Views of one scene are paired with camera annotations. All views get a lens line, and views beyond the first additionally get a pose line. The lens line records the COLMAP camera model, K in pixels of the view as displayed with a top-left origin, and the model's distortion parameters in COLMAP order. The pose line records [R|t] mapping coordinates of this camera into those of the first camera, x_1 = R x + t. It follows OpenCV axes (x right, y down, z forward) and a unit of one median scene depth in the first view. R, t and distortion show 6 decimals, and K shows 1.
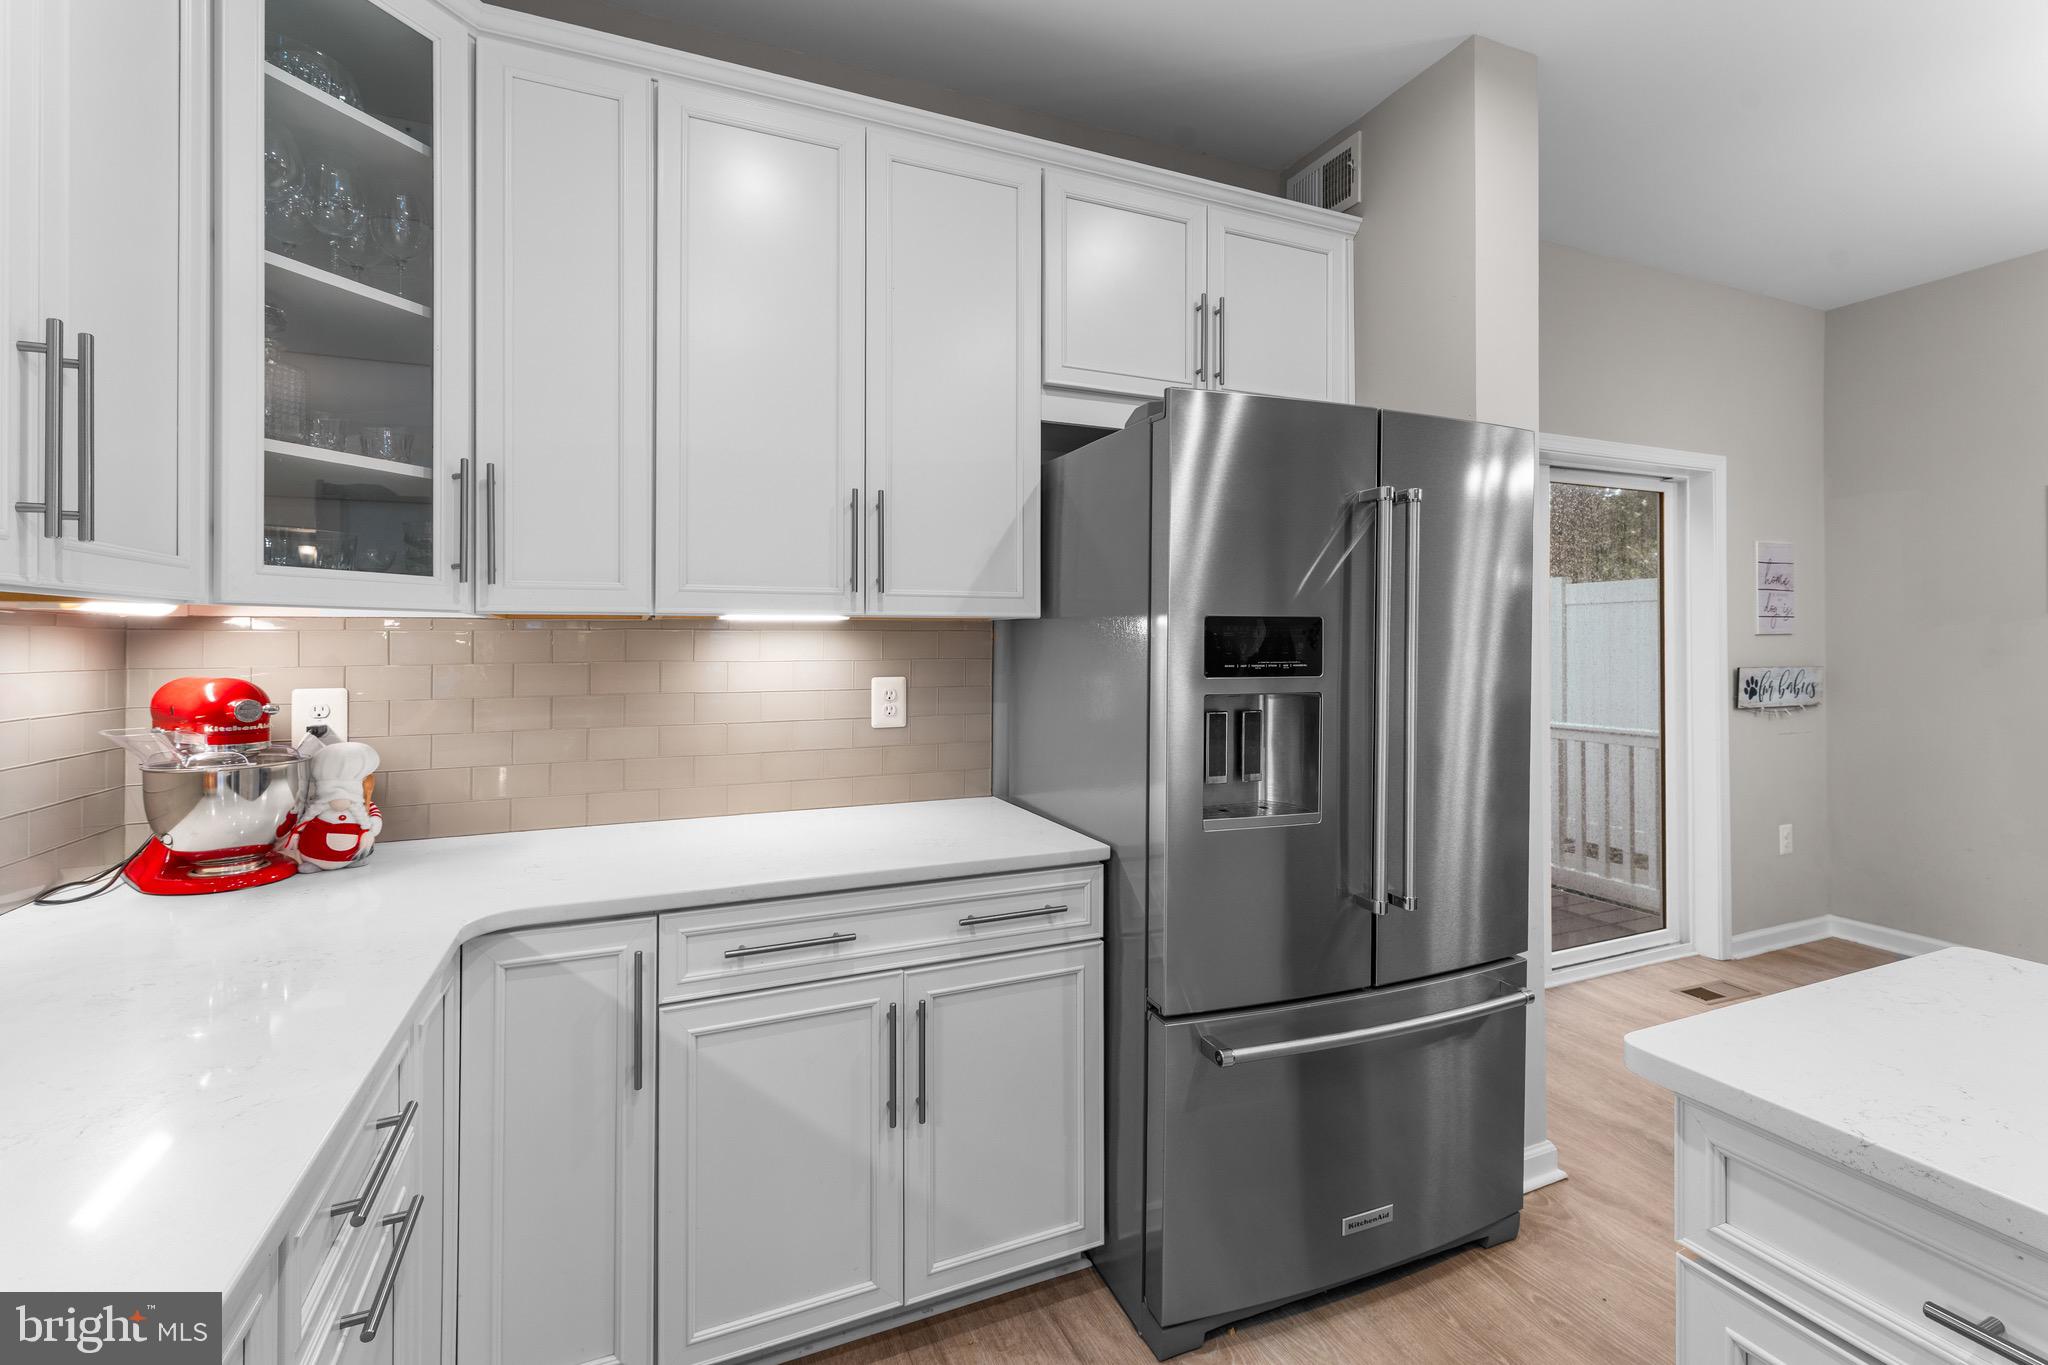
lens RADIAL K [[882.1, 0, 1021.9], [0, 882.1, 632.5], [0, 0, 1]] dist [0.001760, -0.000027]
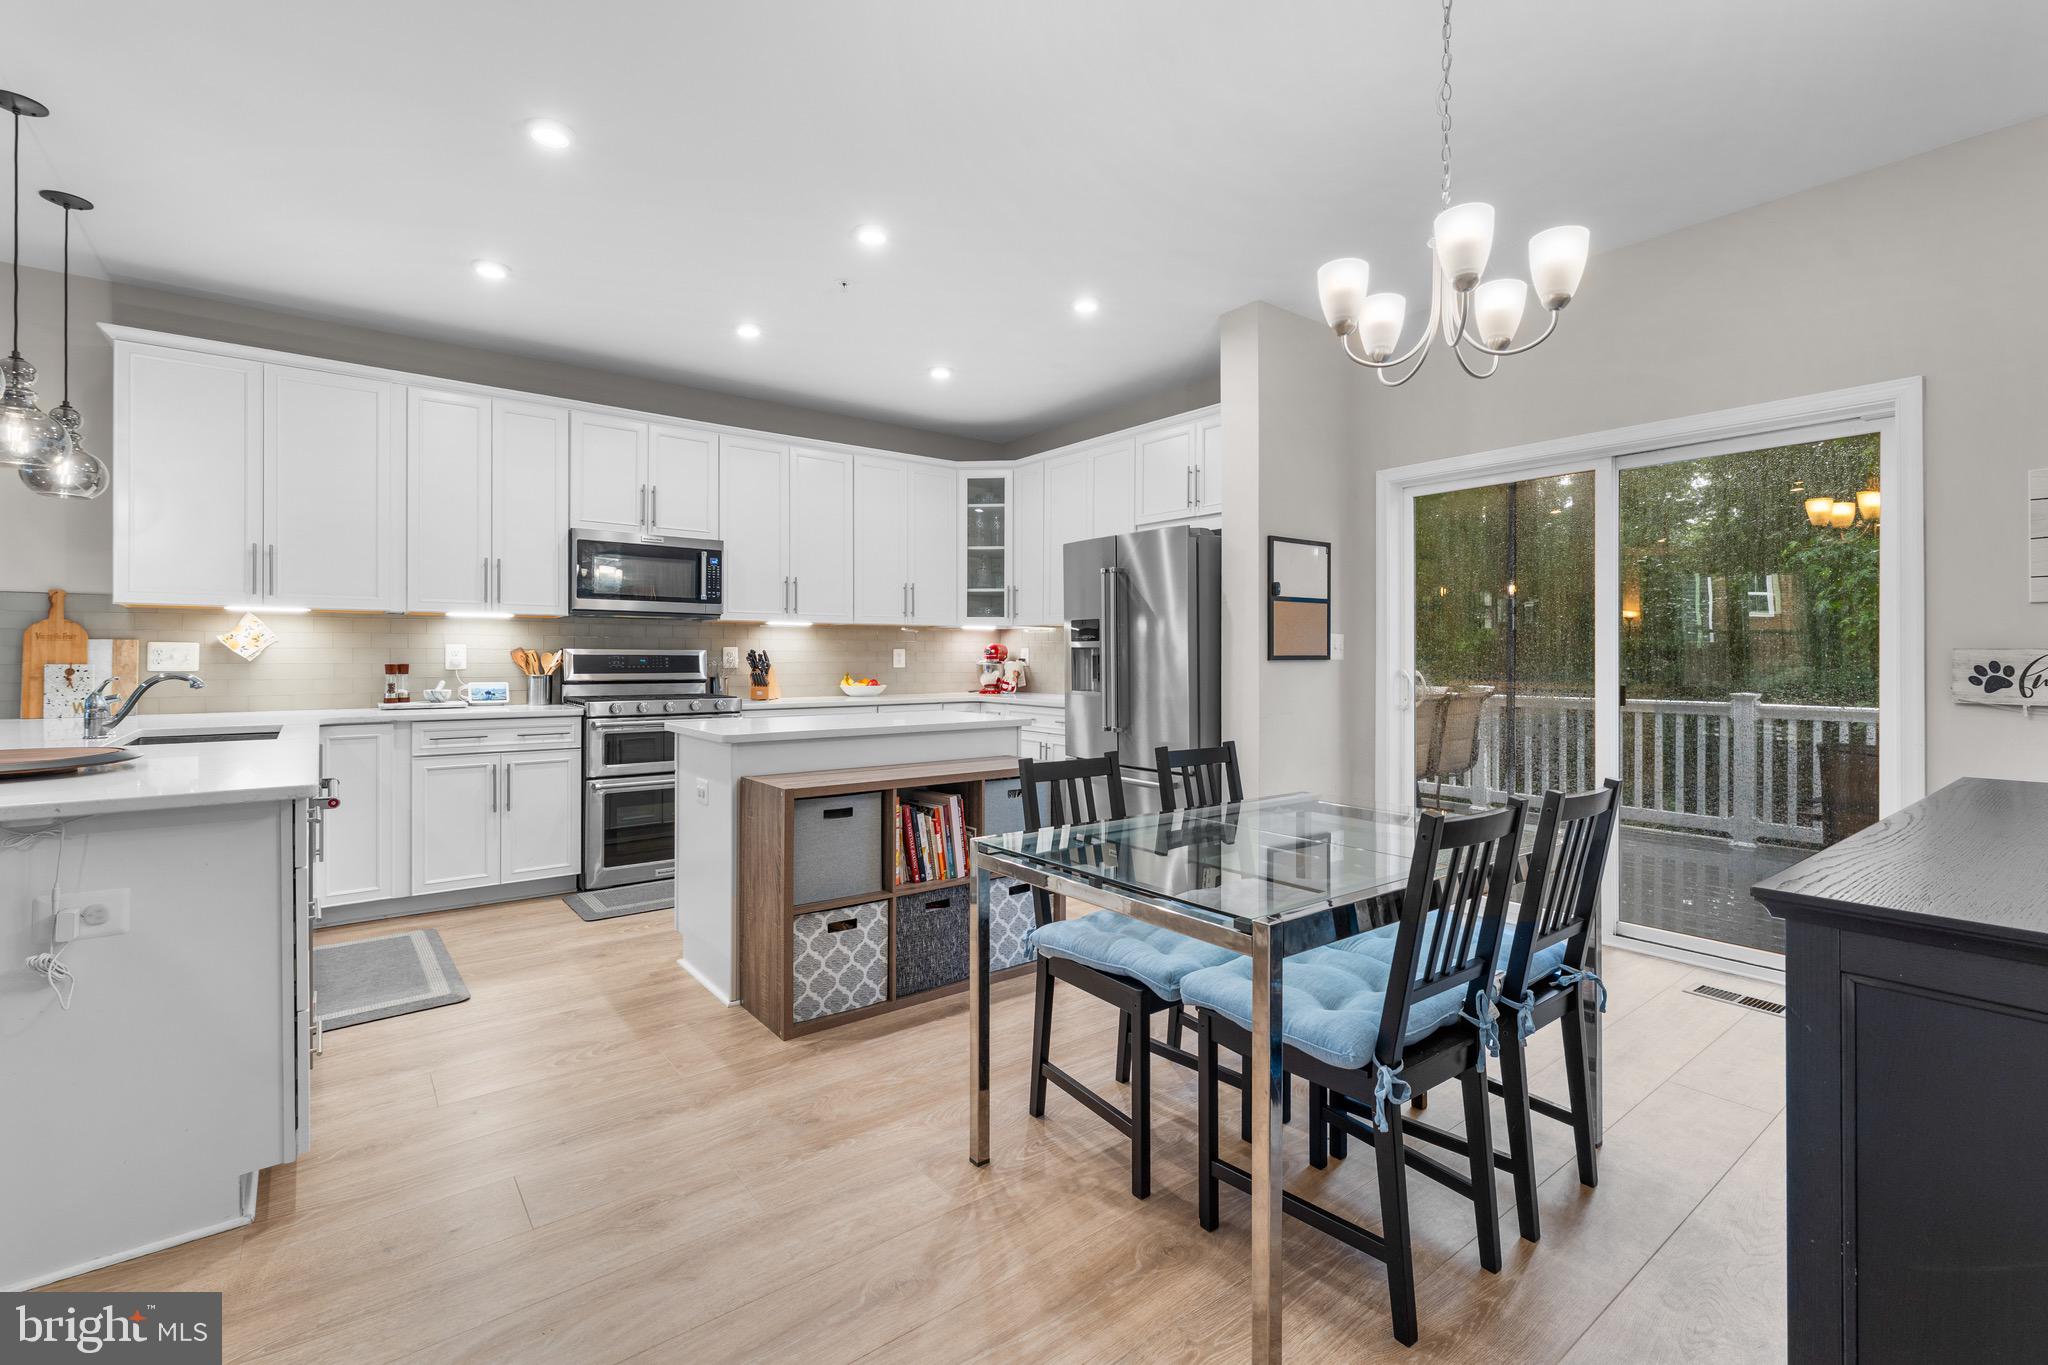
lens RADIAL K [[897.4, 0, 1041.8], [0, 897.4, 660.7], [0, 0, 1]] dist [0.000257, -0.000025]
pose [[0.265782, 0.007514, -0.964004, 2.545860], [0.006300, 0.999935, 0.009531, 0.071292], [0.964013, -0.008606, 0.265717, 0.085965]]
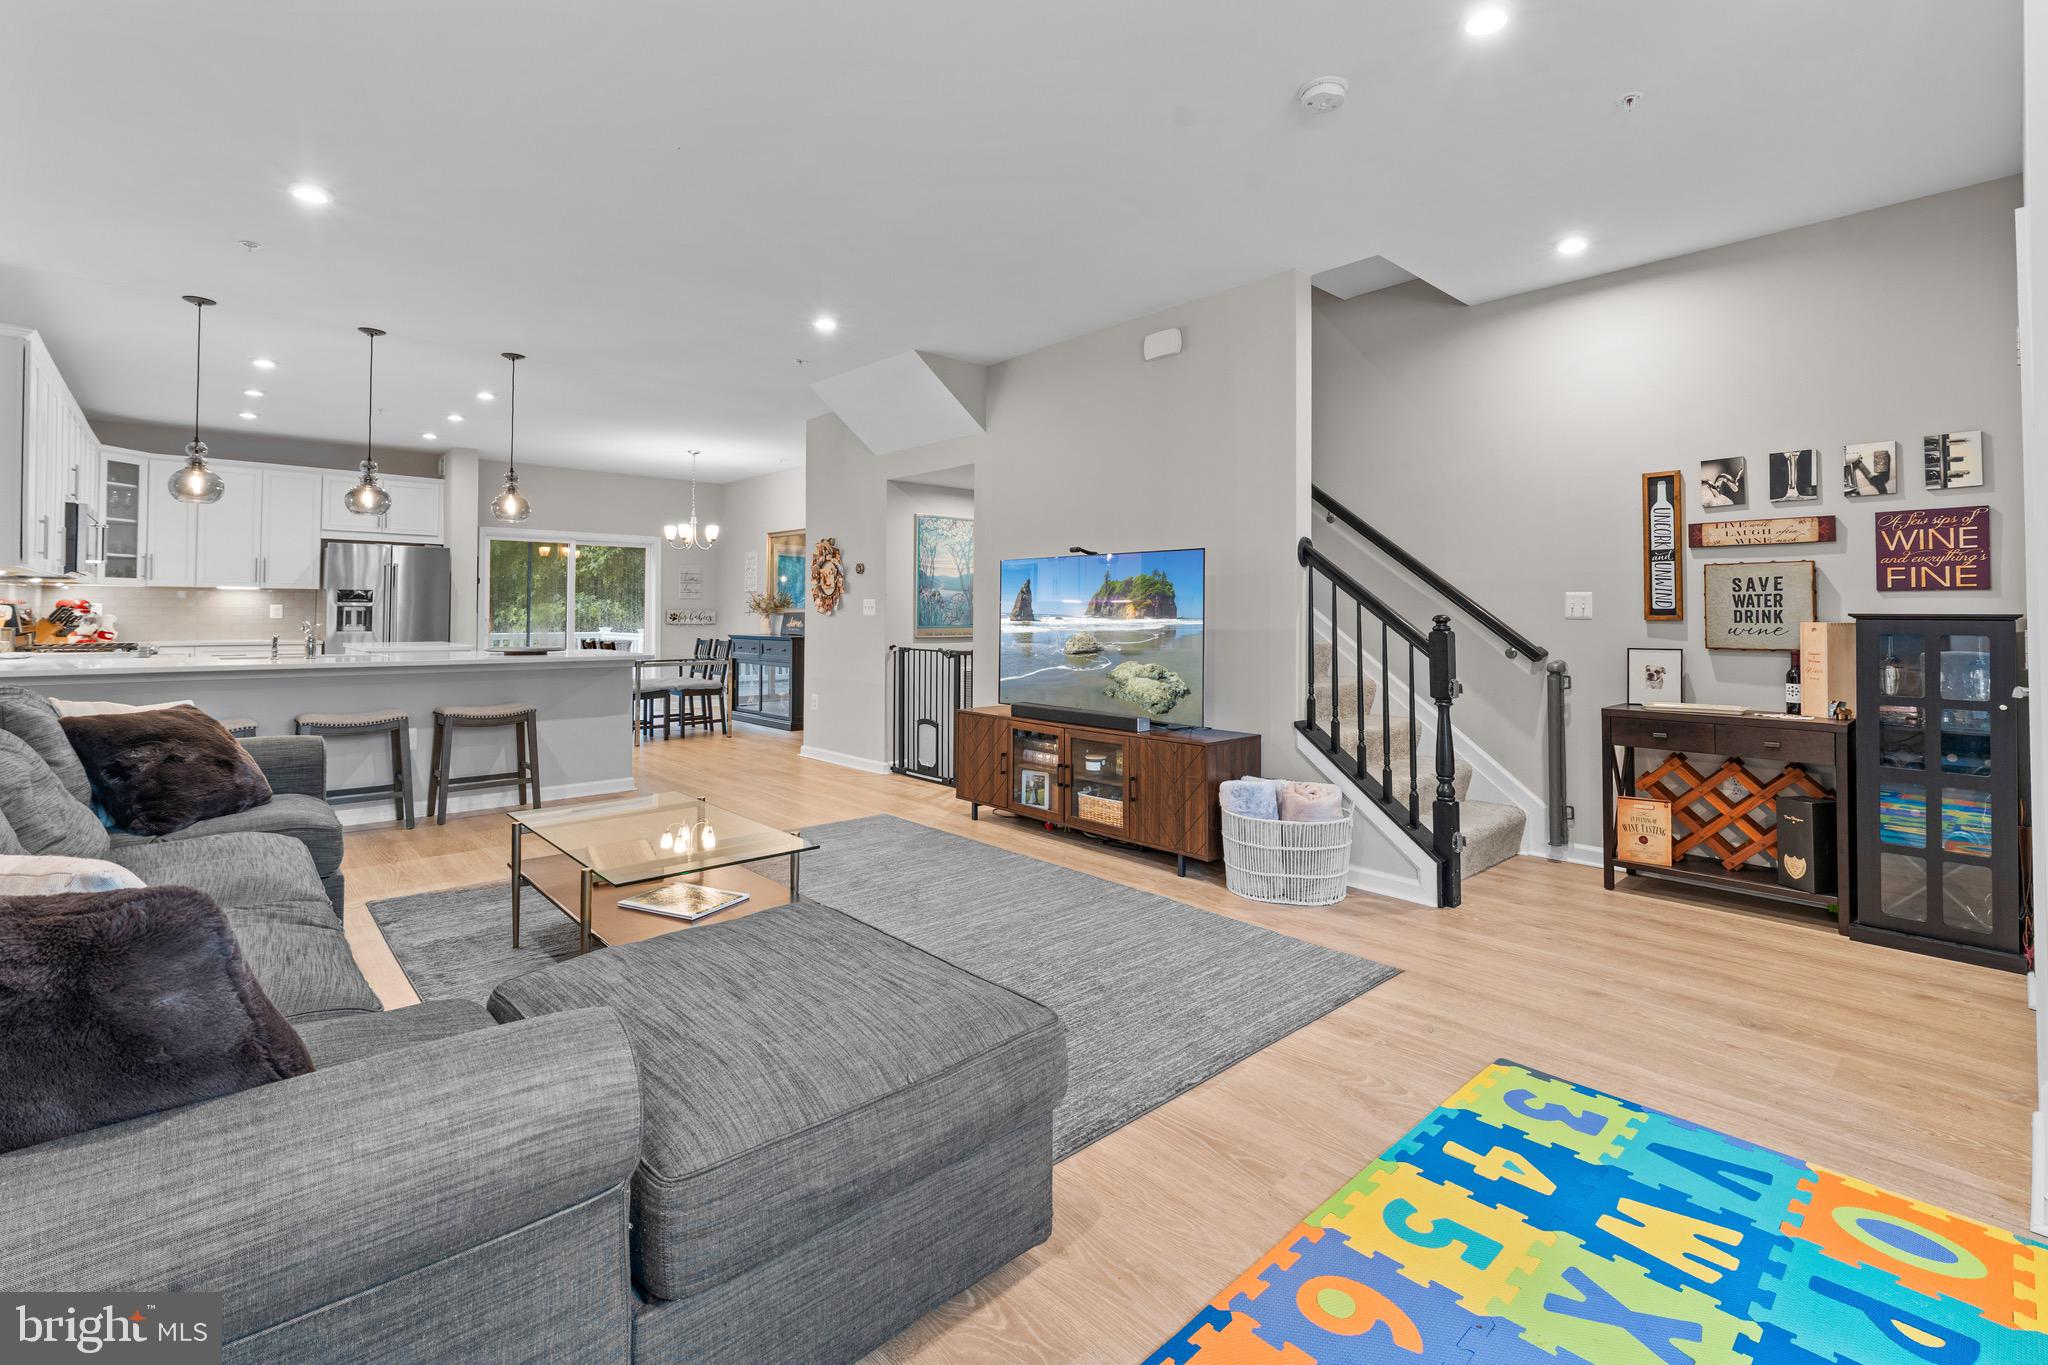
lens RADIAL K [[913.4, 0, 1041.1], [0, 913.4, 593.7], [0, 0, 1]] dist [0.000224, -0.000029]
pose [[0.939886, 0.013453, 0.341223, 1.787426], [-0.009135, 0.999857, -0.014258, 0.034592], [-0.341366, 0.010284, 0.939874, -4.240906]]
